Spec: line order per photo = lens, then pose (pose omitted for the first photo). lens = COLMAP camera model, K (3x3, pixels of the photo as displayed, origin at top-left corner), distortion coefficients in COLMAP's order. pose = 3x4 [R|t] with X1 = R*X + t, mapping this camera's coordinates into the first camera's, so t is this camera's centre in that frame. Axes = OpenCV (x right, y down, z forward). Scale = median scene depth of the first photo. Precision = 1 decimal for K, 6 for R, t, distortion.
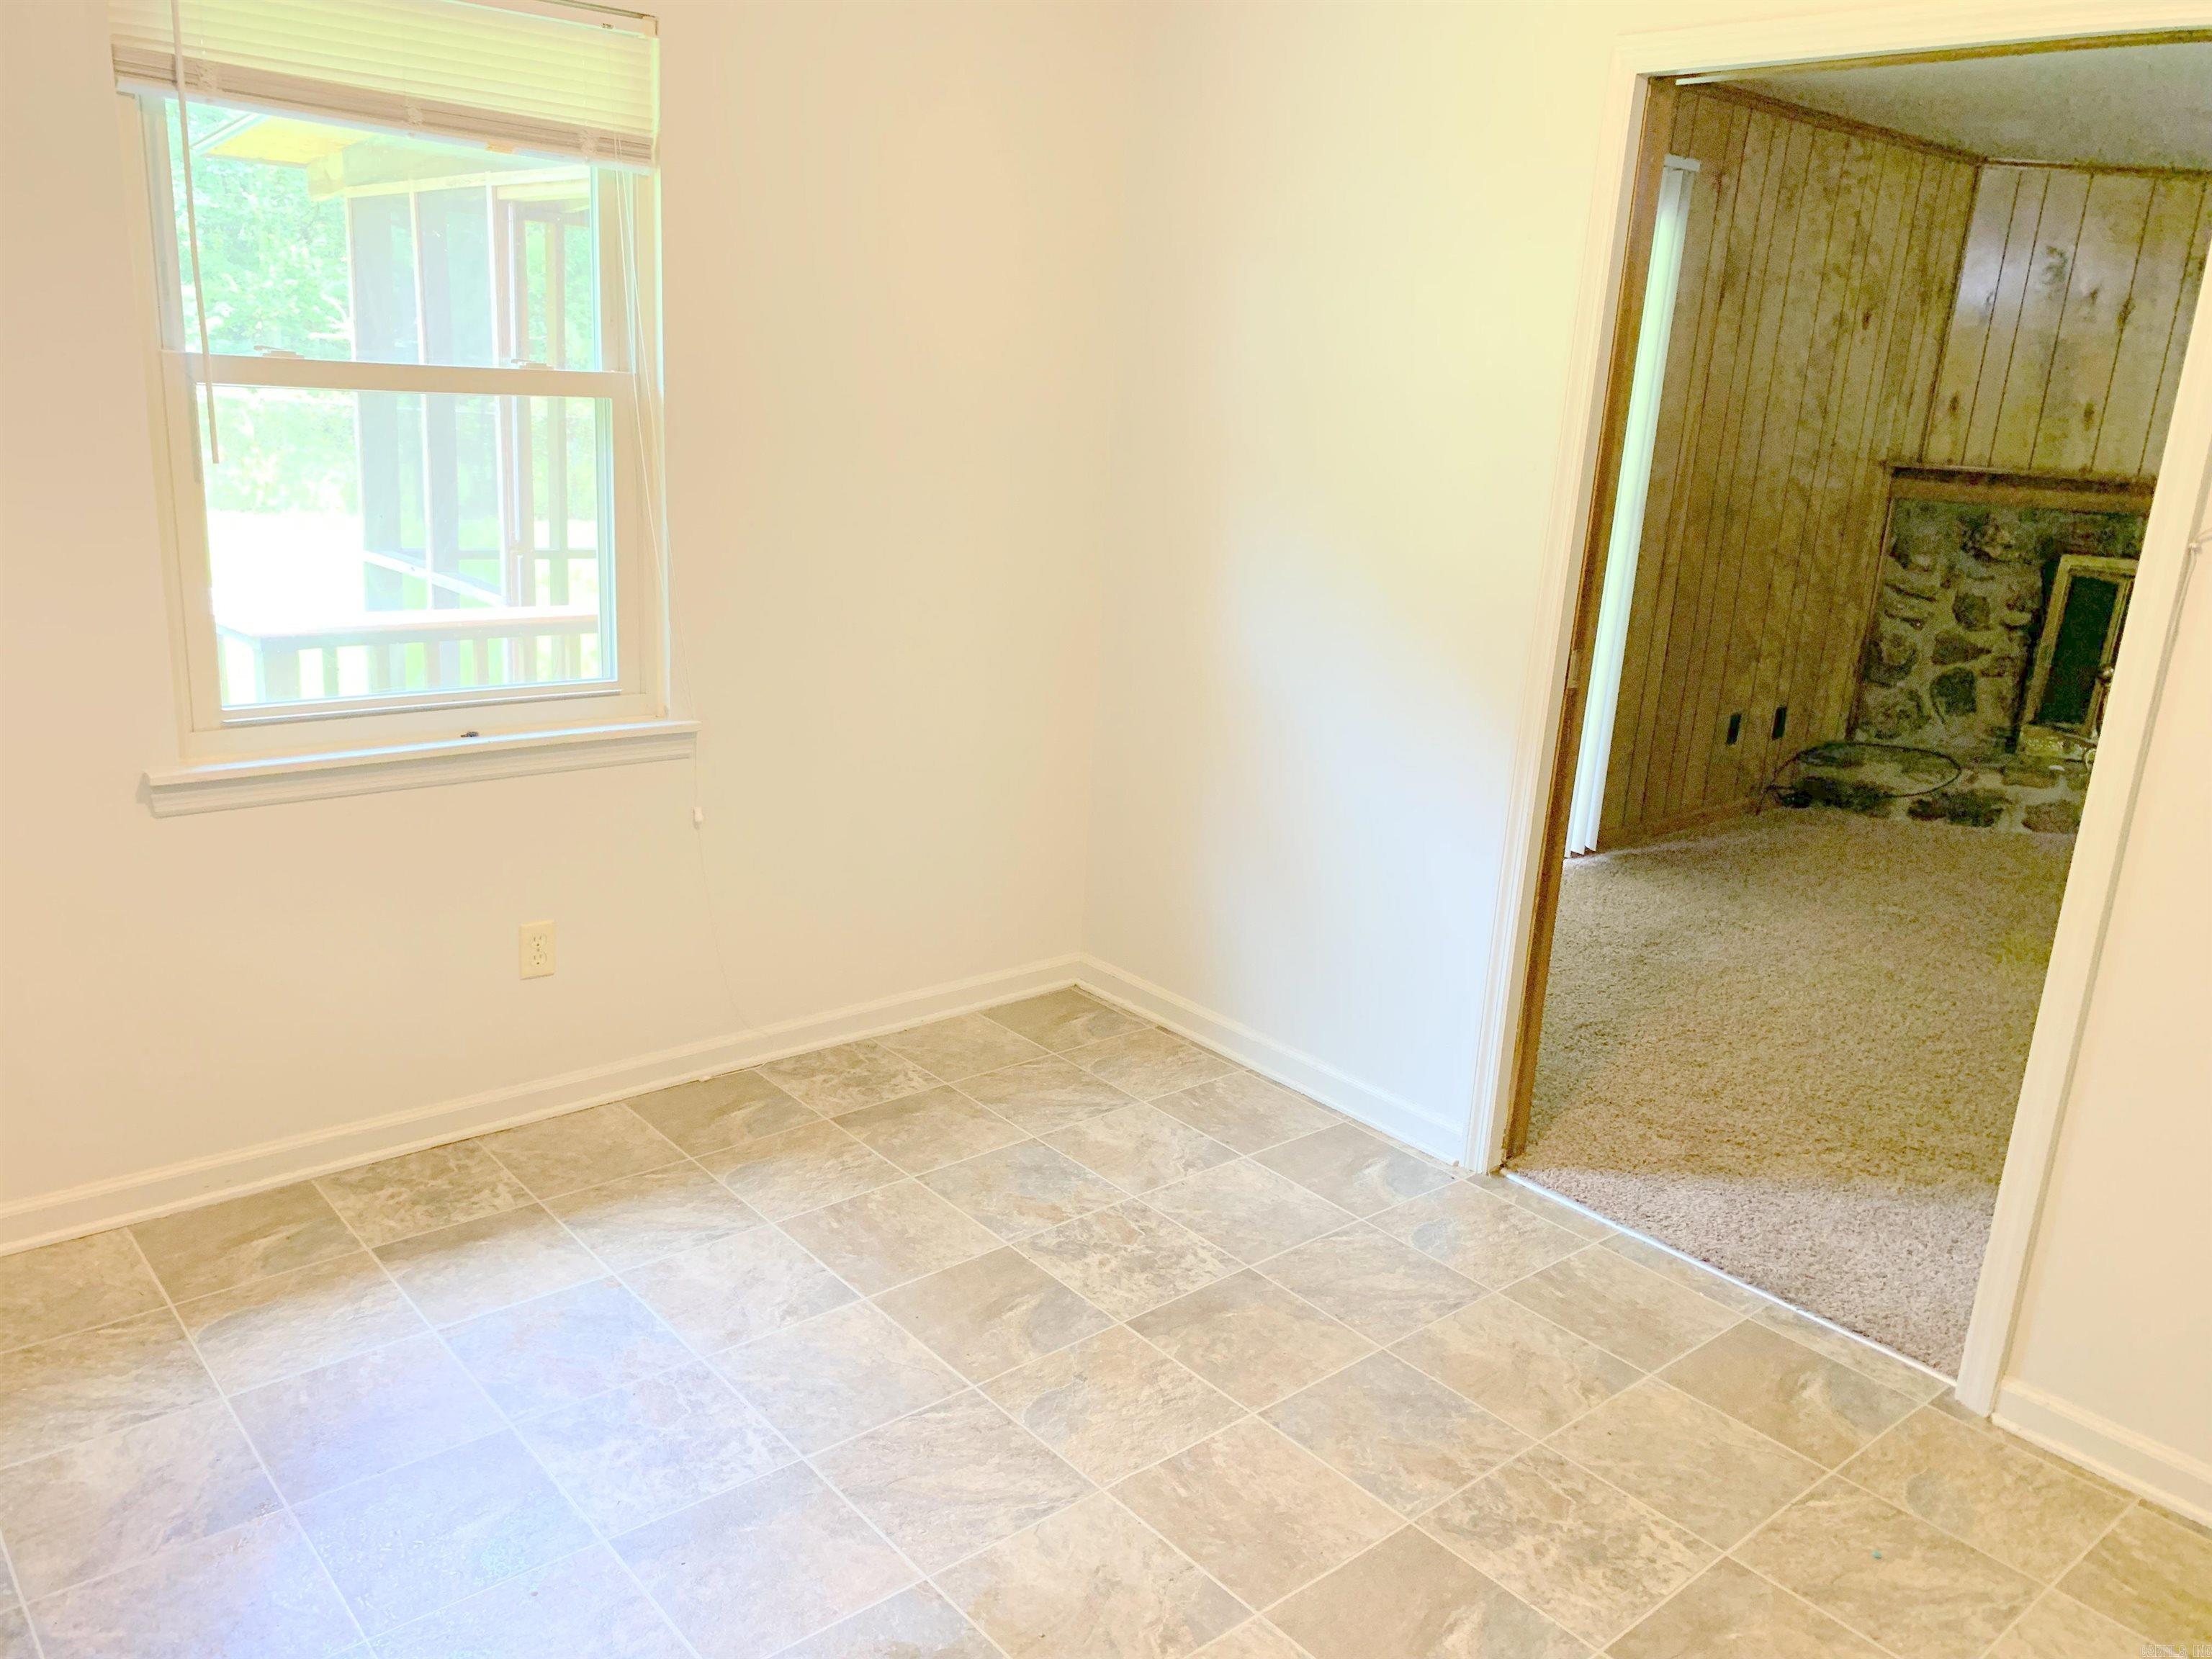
lens RADIAL K [[1702.5, 0, 1106.0], [0, 1702.5, 829.5], [0, 0, 1]] dist [0.020308, 0.002737]
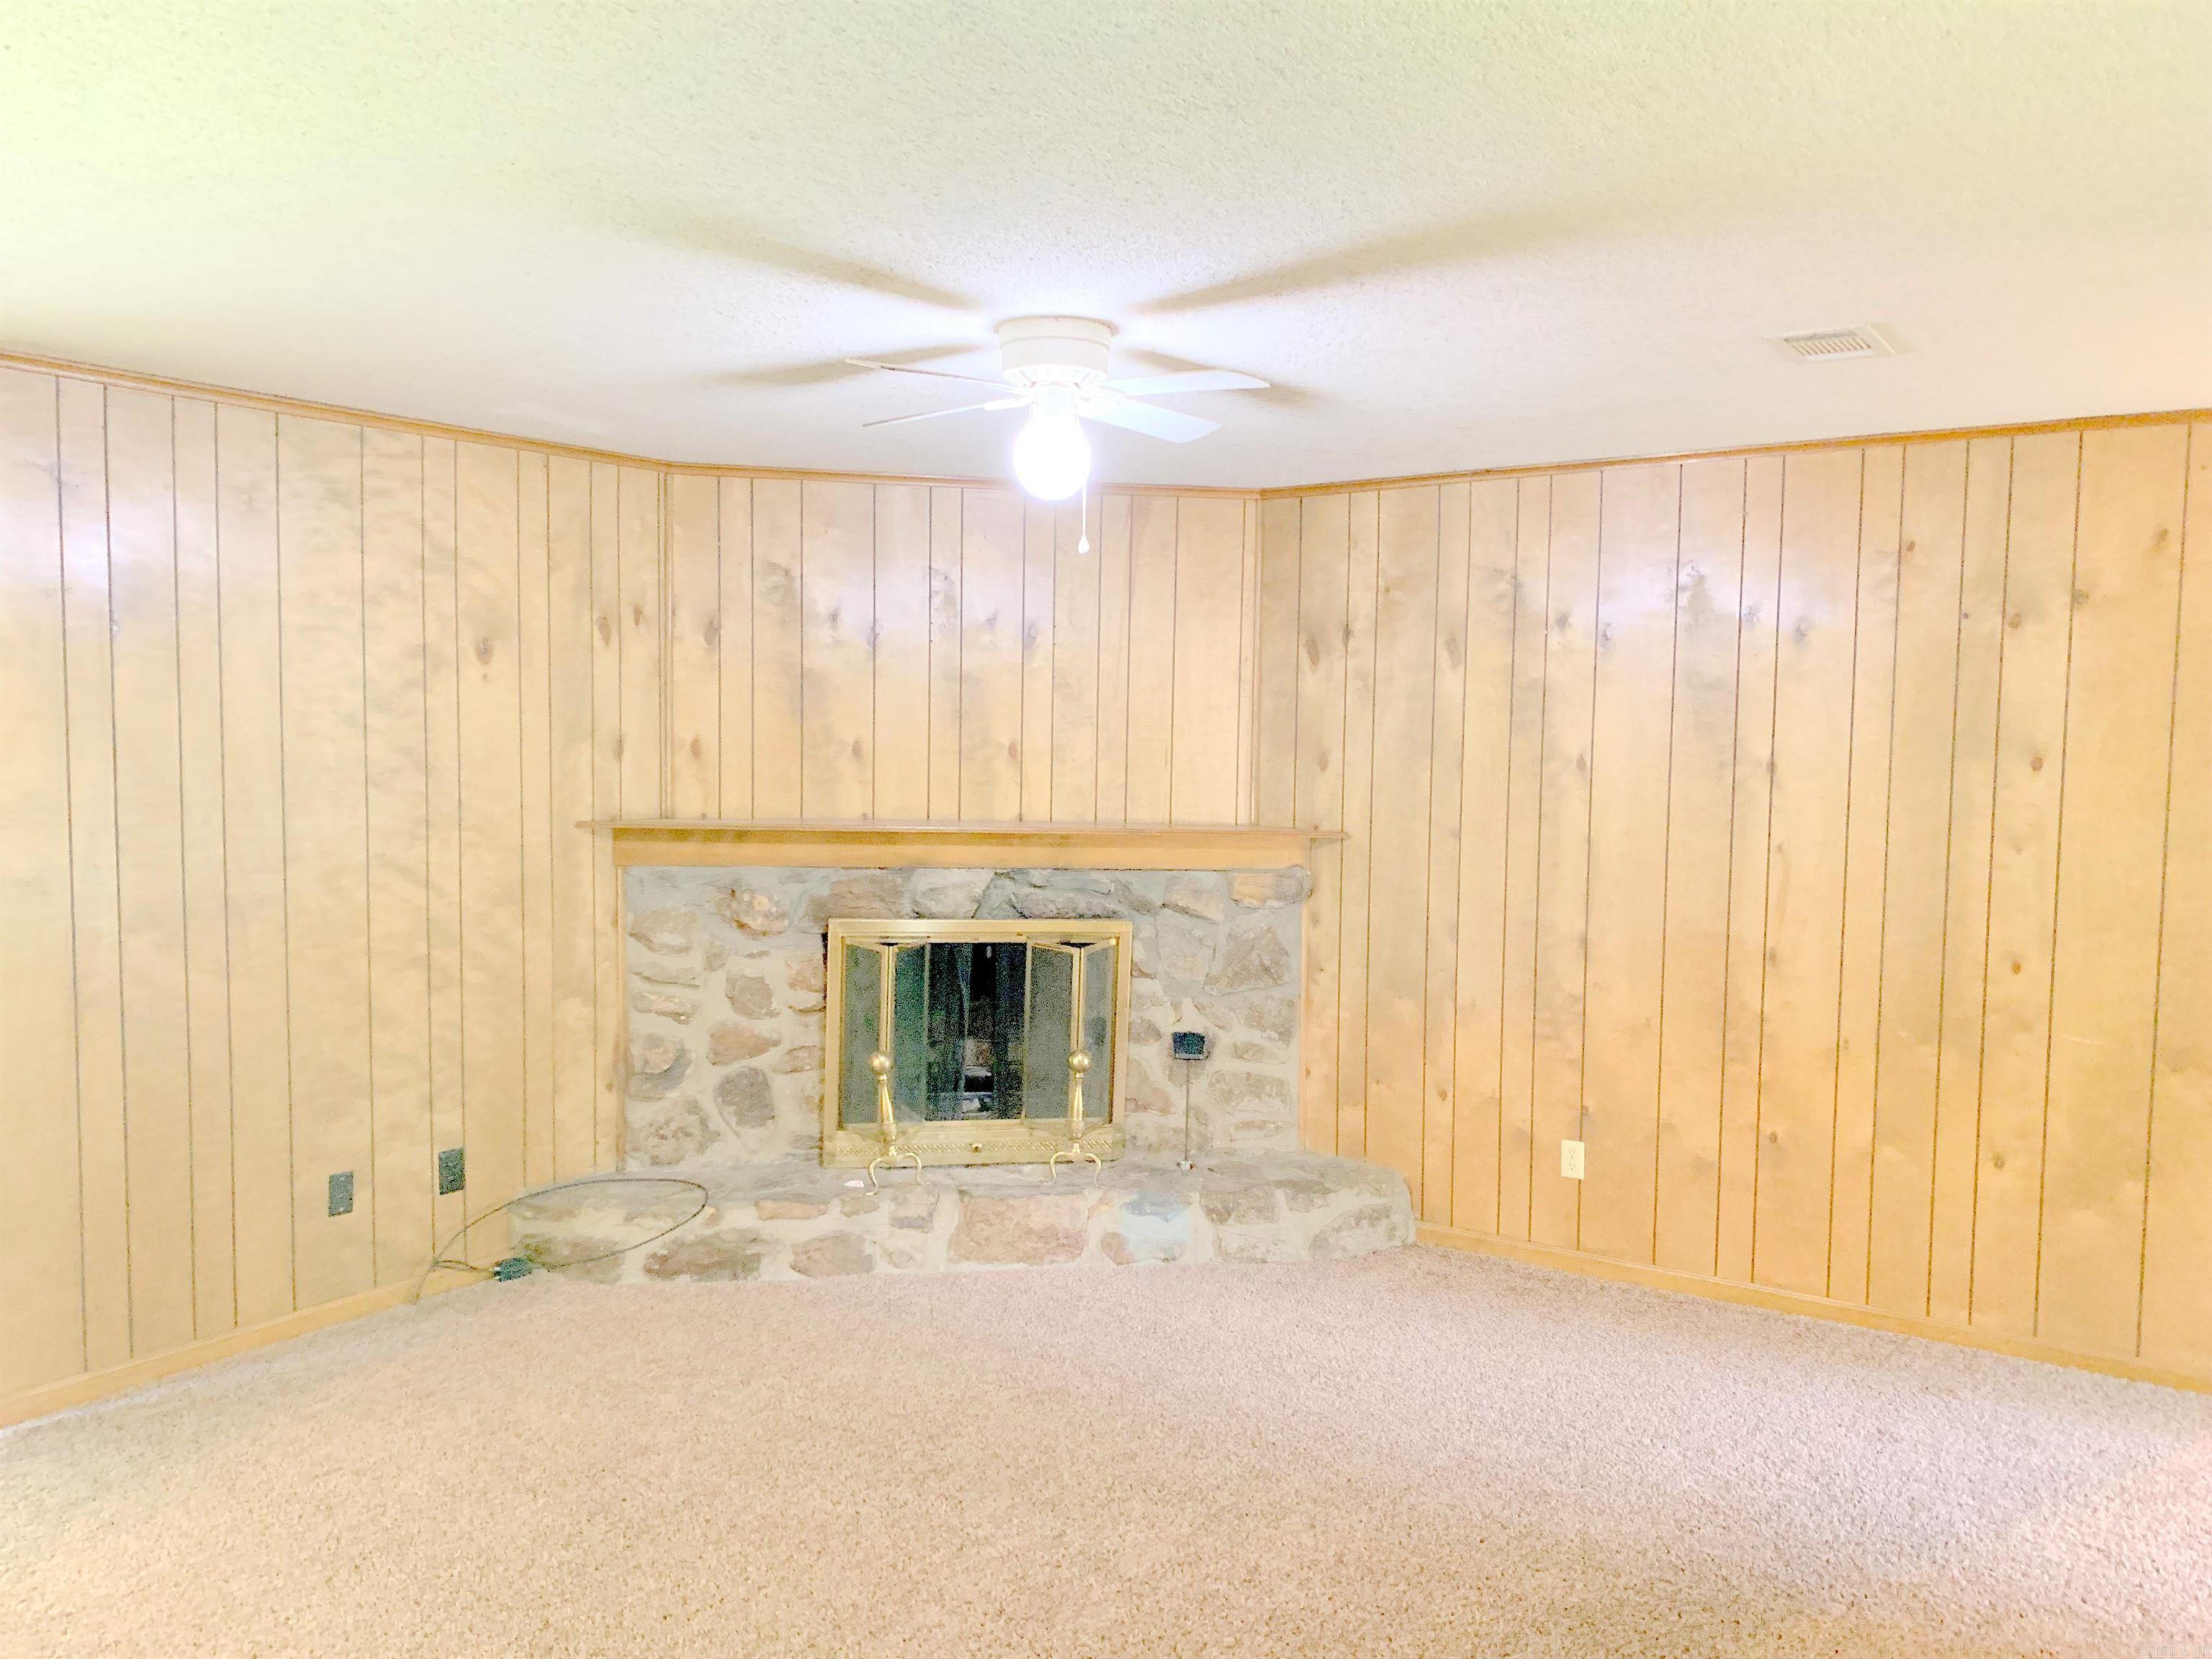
lens RADIAL K [[1702.5, 0, 1106.0], [0, 1702.5, 829.5], [0, 0, 1]] dist [0.020308, 0.002737]
pose [[0.967529, -0.063306, 0.244702, 0.486487], [0.111212, 0.976002, -0.187222, -0.035923], [-0.226977, 0.208356, 0.951351, 0.188704]]
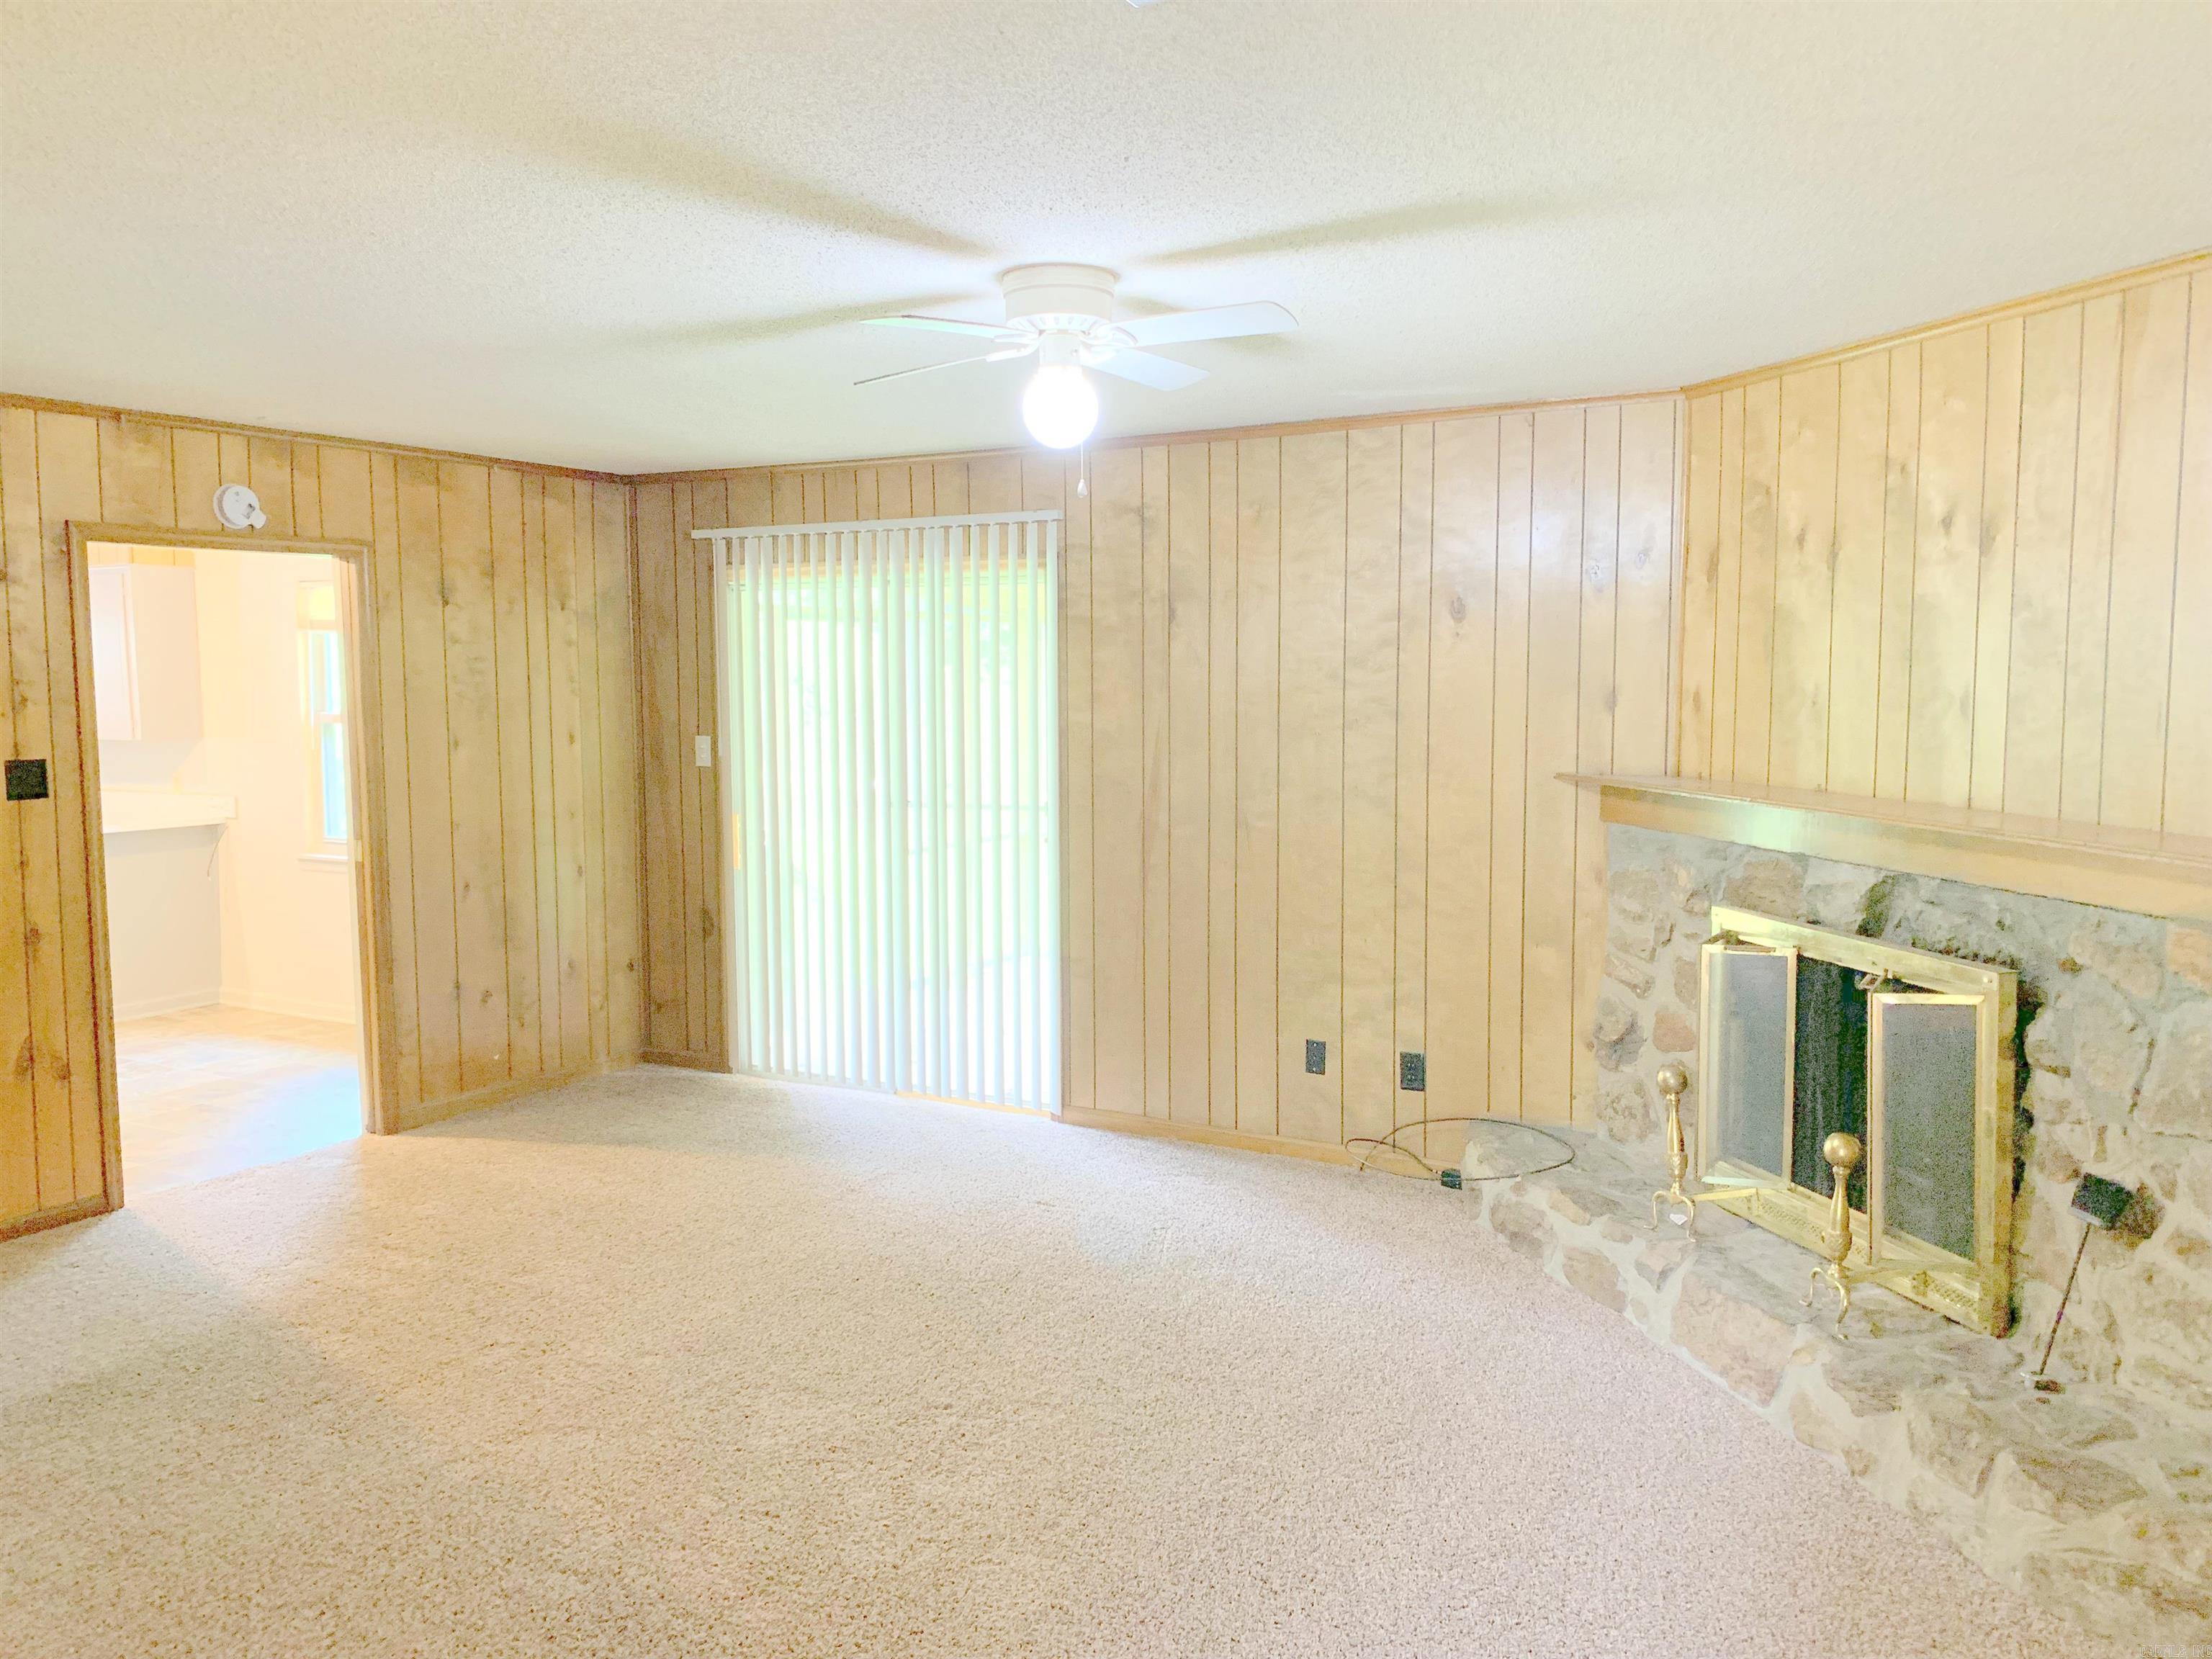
lens RADIAL K [[1649.4, 0, 1106.0], [0, 1649.4, 829.5], [0, 0, 1]] dist [0.005567, 0.002279]
pose [[0.324025, 0.024370, -0.945734, 1.093709], [-0.234320, 0.970587, -0.055272, -0.096289], [0.916571, 0.239514, 0.320205, 0.556449]]
